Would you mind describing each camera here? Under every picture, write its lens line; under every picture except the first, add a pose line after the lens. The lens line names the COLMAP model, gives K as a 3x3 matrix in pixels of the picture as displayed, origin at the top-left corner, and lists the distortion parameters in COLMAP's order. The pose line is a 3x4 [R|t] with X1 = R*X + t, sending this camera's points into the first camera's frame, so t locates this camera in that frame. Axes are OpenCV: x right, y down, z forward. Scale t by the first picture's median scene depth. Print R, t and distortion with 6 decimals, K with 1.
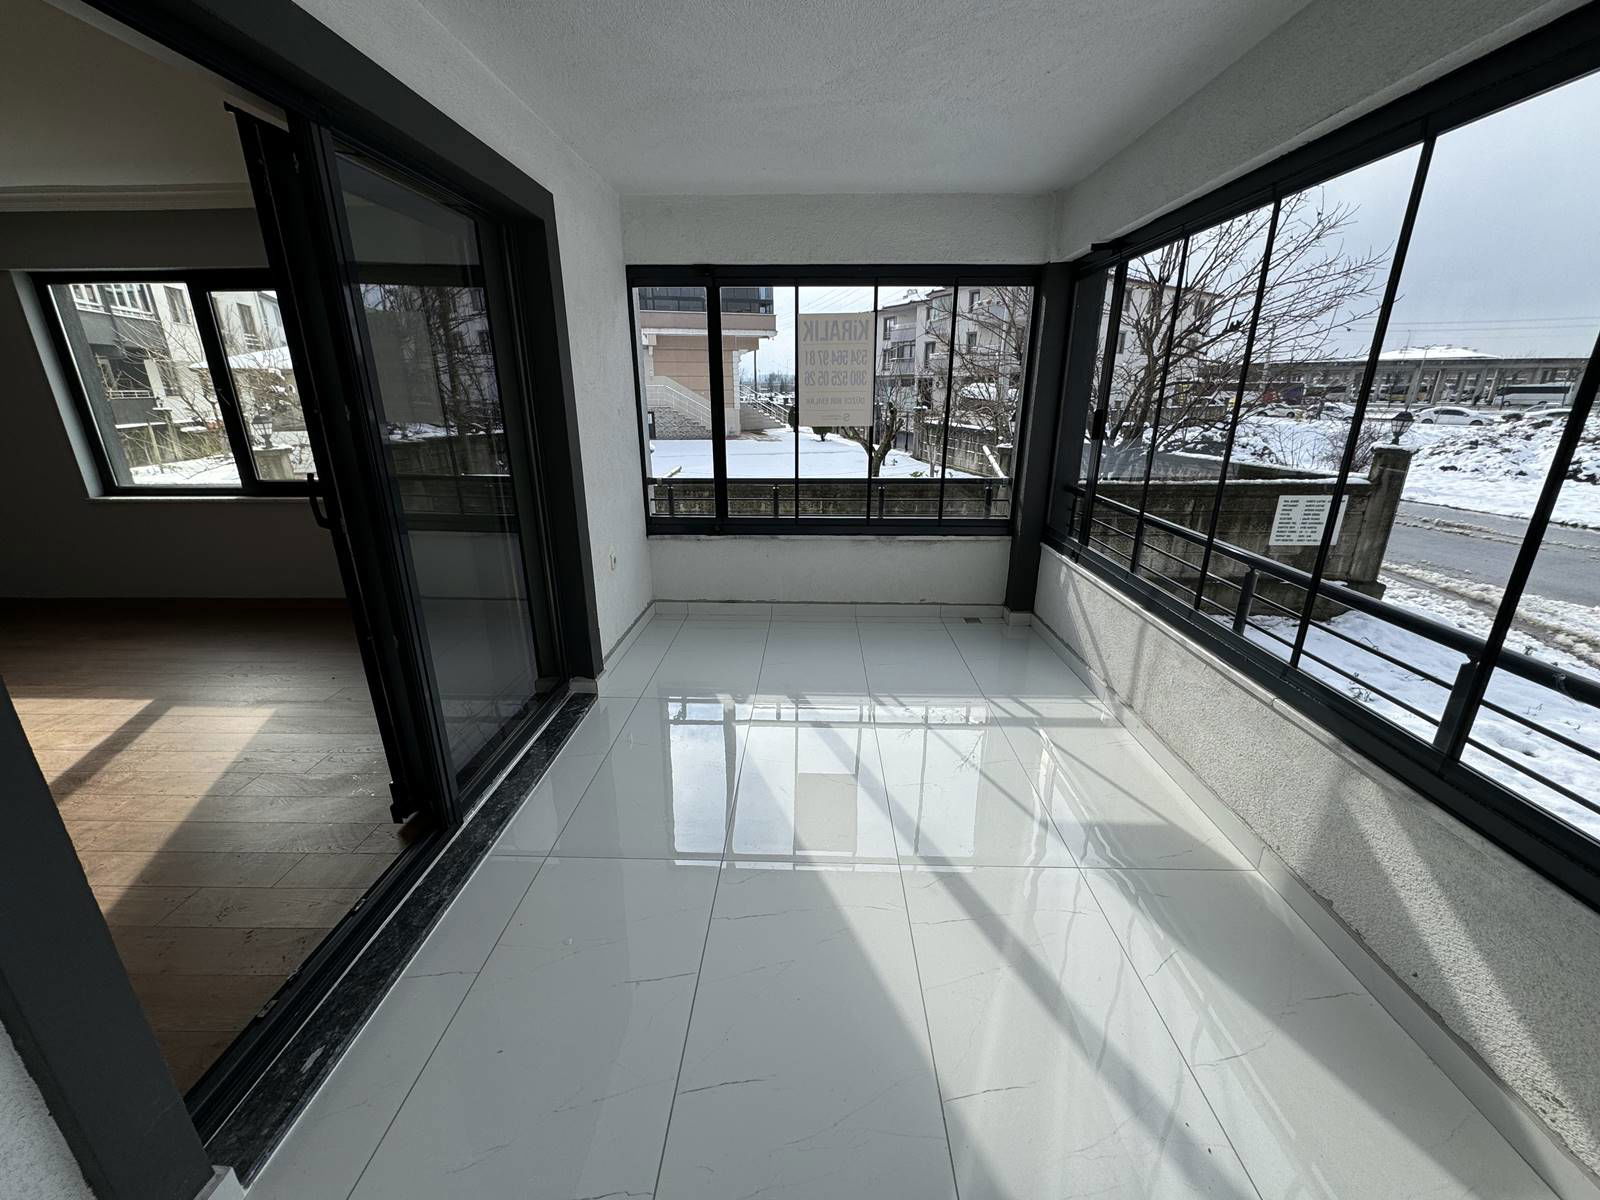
lens RADIAL K [[633.9, 0, 801.0], [0, 633.9, 599.7], [0, 0, 1]] dist [-0.002901, -0.000142]
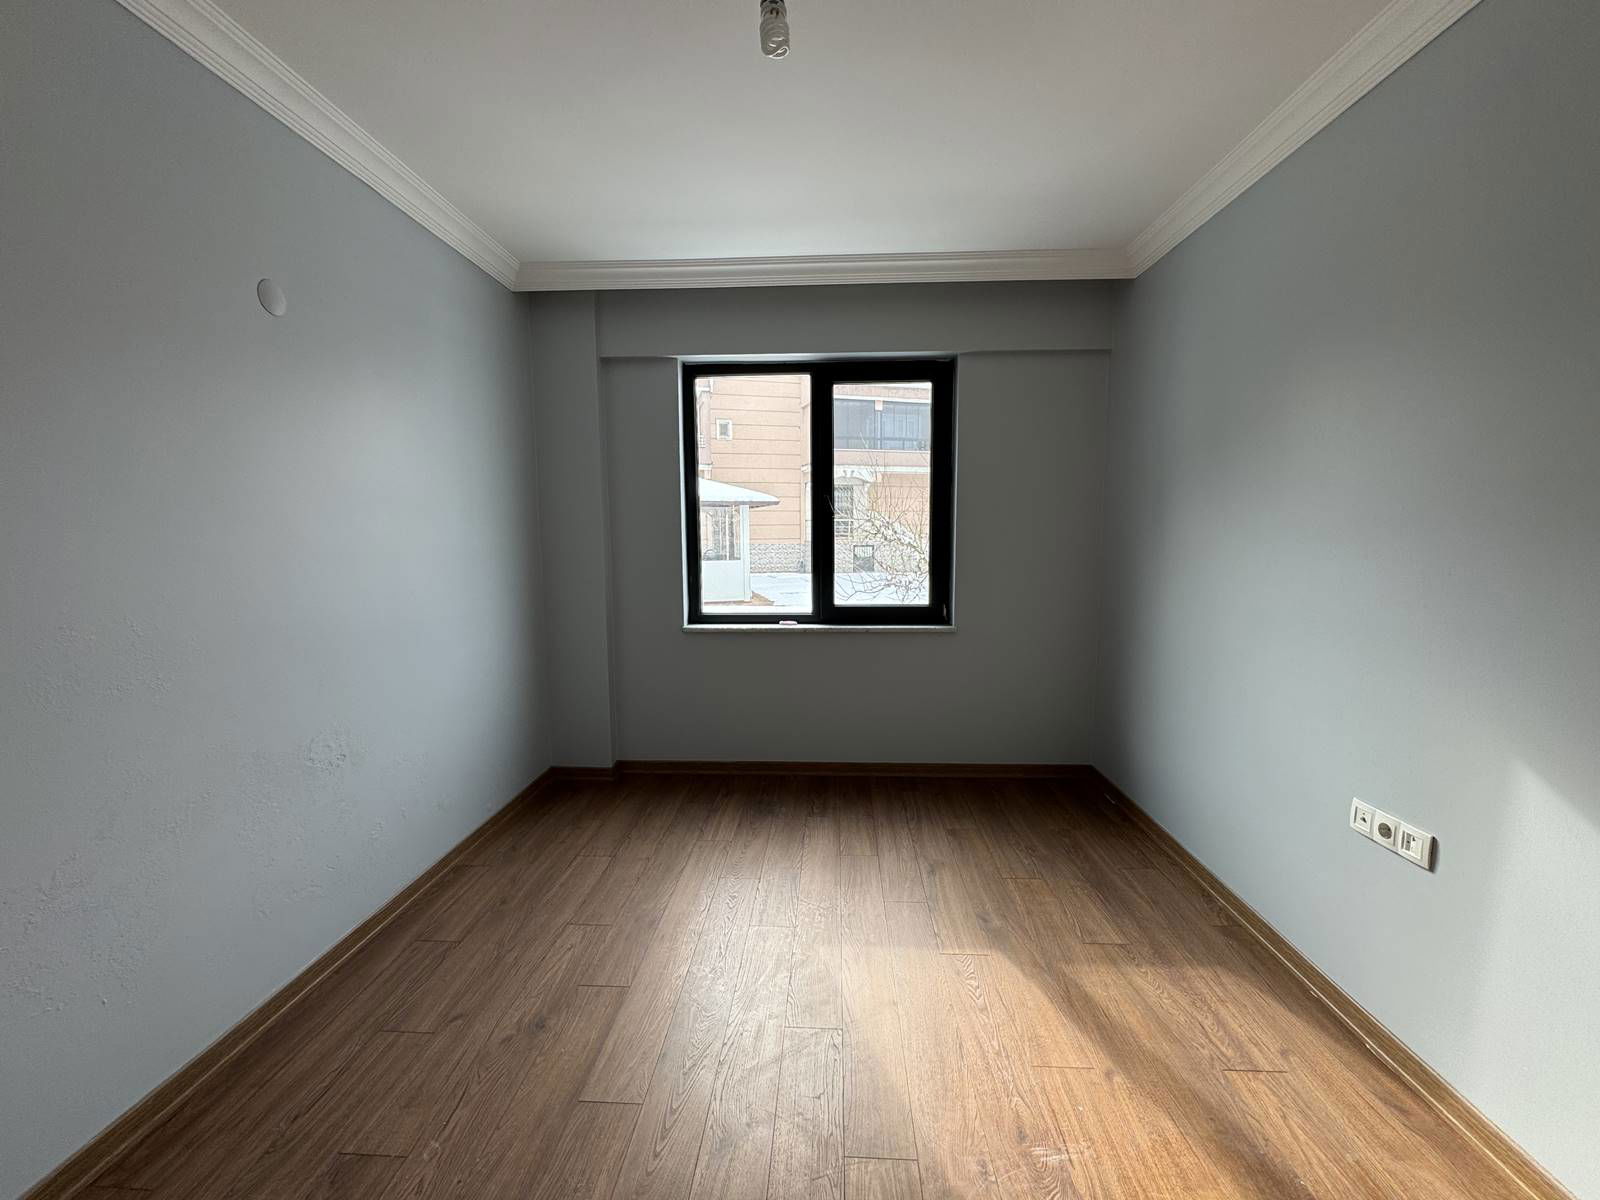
lens RADIAL K [[633.9, 0, 801.0], [0, 633.9, 599.7], [0, 0, 1]] dist [-0.002901, -0.000142]
pose [[0.999175, 0.007389, -0.039923, -0.944596], [-0.015994, 0.975426, -0.219748, -0.020634], [0.037319, 0.220205, 0.974739, 0.236612]]
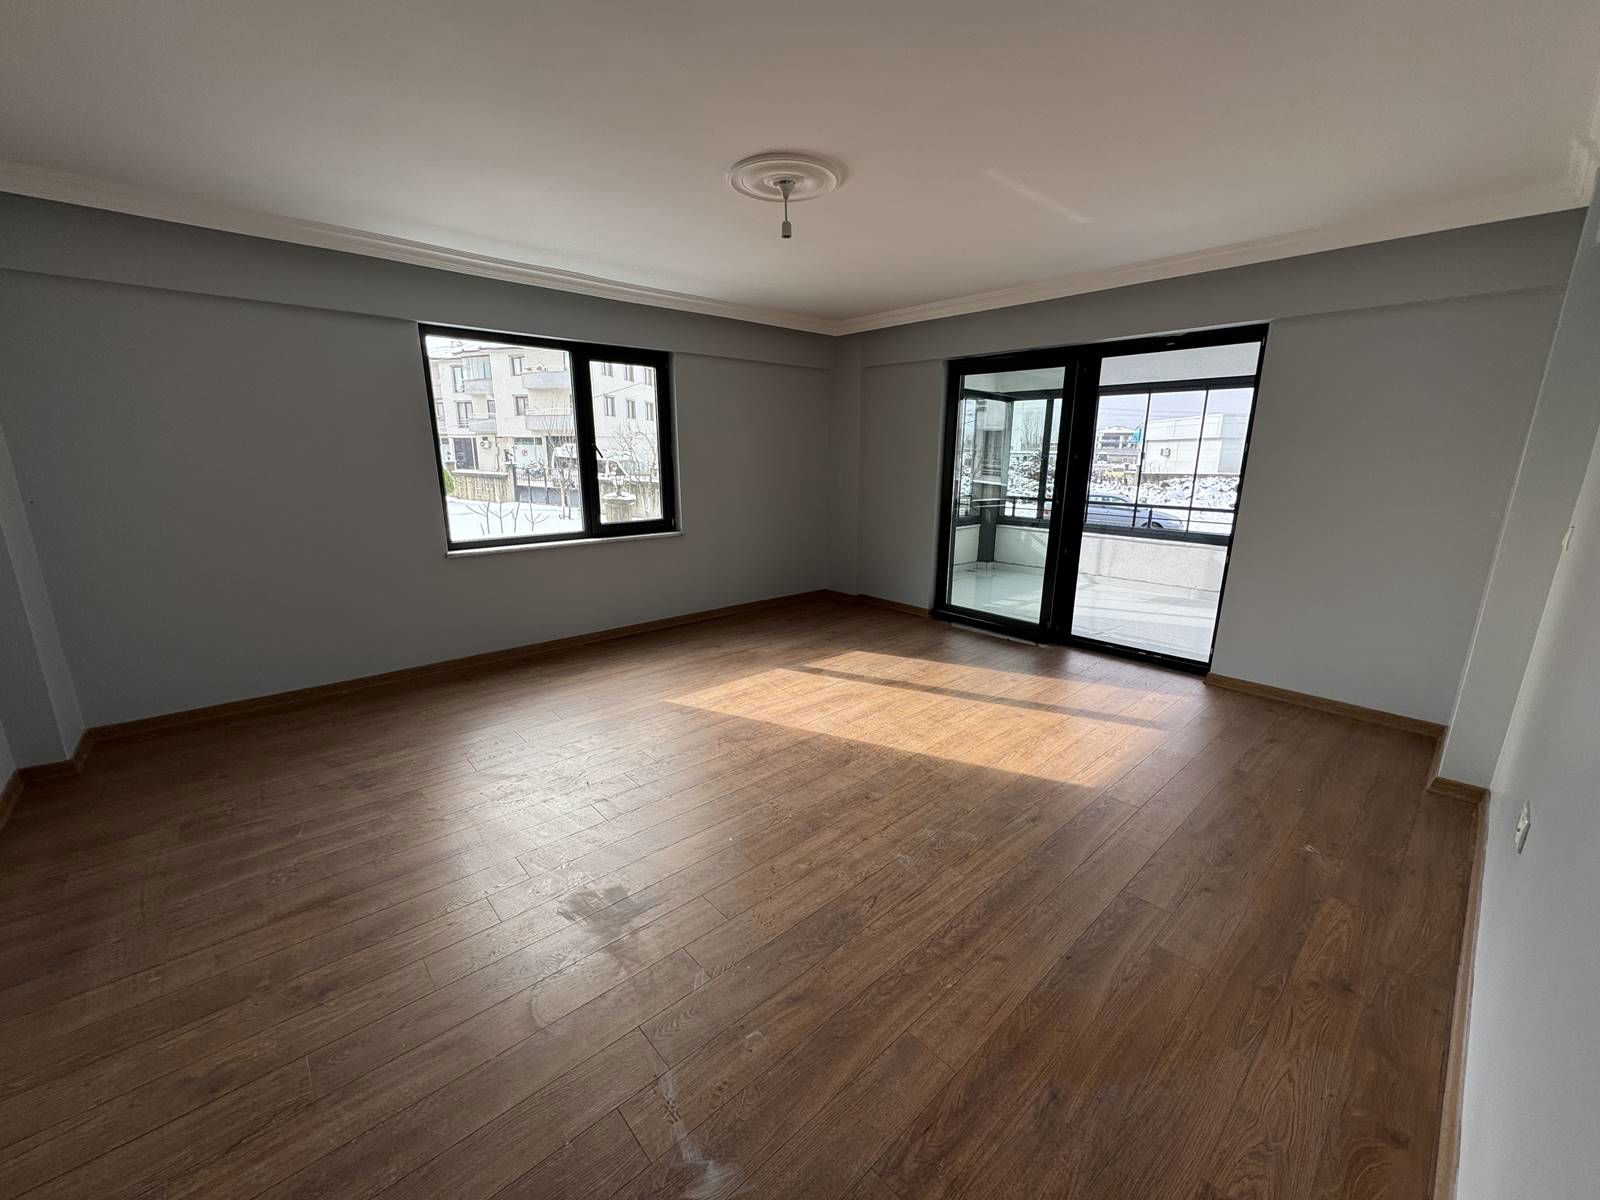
lens RADIAL K [[633.9, 0, 801.0], [0, 633.9, 599.7], [0, 0, 1]] dist [-0.002901, -0.000142]
pose [[0.728444, -0.150694, 0.668327, -1.492451], [0.210136, 0.977634, -0.008603, 0.028662], [-0.652083, 0.146706, 0.743818, -0.048658]]
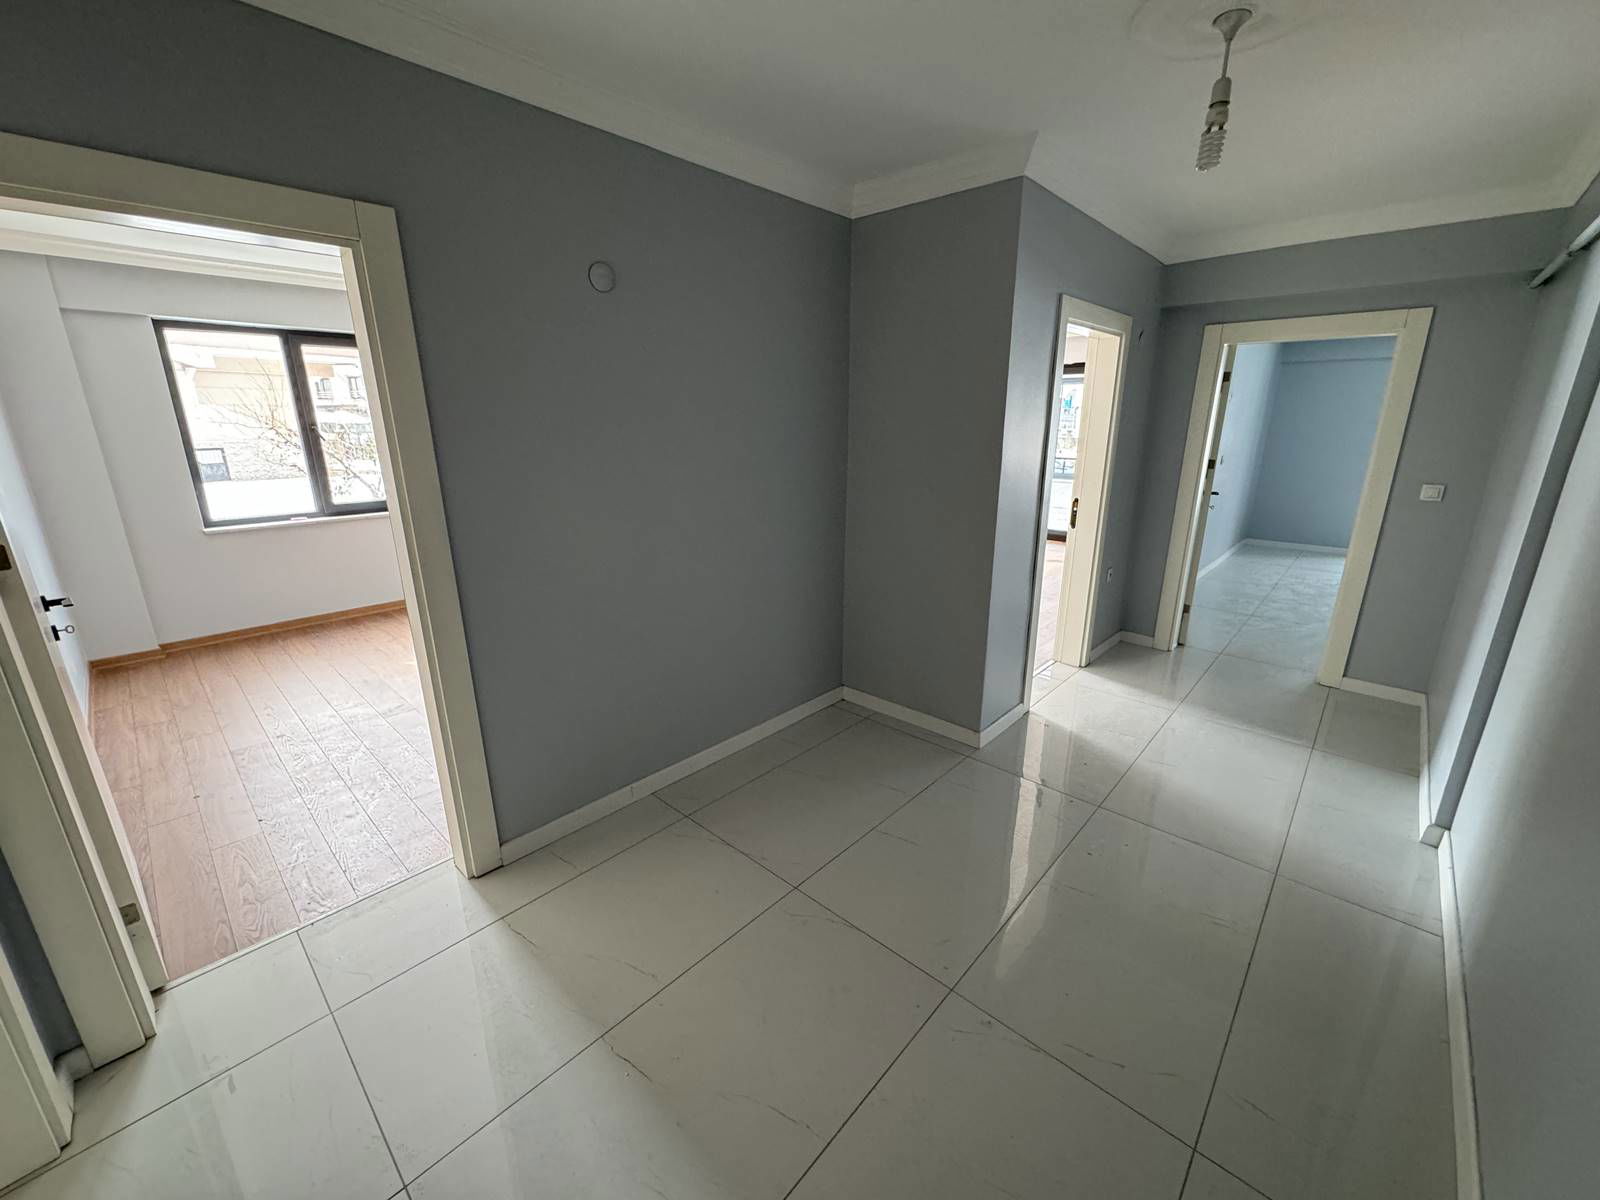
lens RADIAL K [[633.9, 0, 801.0], [0, 633.9, 599.7], [0, 0, 1]] dist [-0.002901, -0.000142]
pose [[0.669654, -0.195606, 0.716451, -1.250009], [0.237281, 0.970481, 0.043179, 0.147093], [-0.703748, 0.141085, 0.696300, -0.417331]]
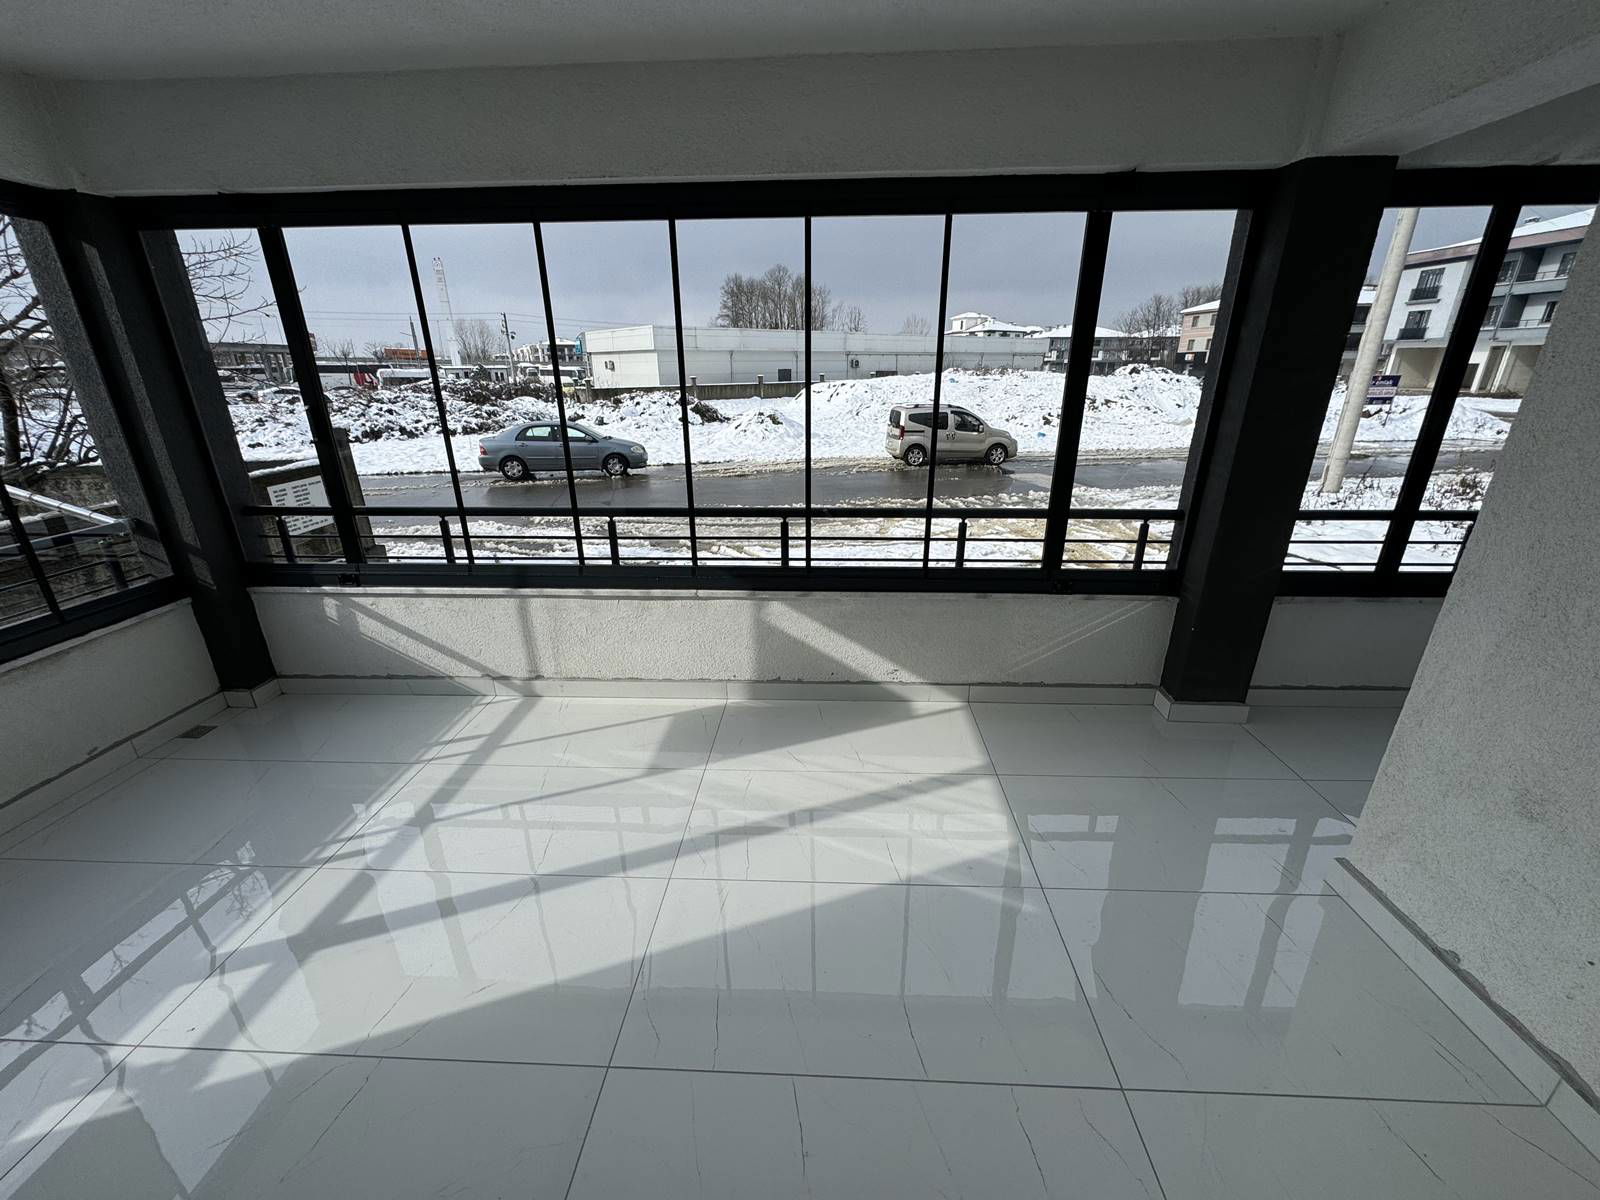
lens RADIAL K [[633.9, 0, 801.0], [0, 633.9, 599.7], [0, 0, 1]] dist [-0.002901, -0.000142]
pose [[0.029190, -0.347156, 0.937353, -0.319311], [0.323105, 0.890688, 0.319811, -0.110012], [-0.945913, 0.293528, 0.138167, 0.293208]]
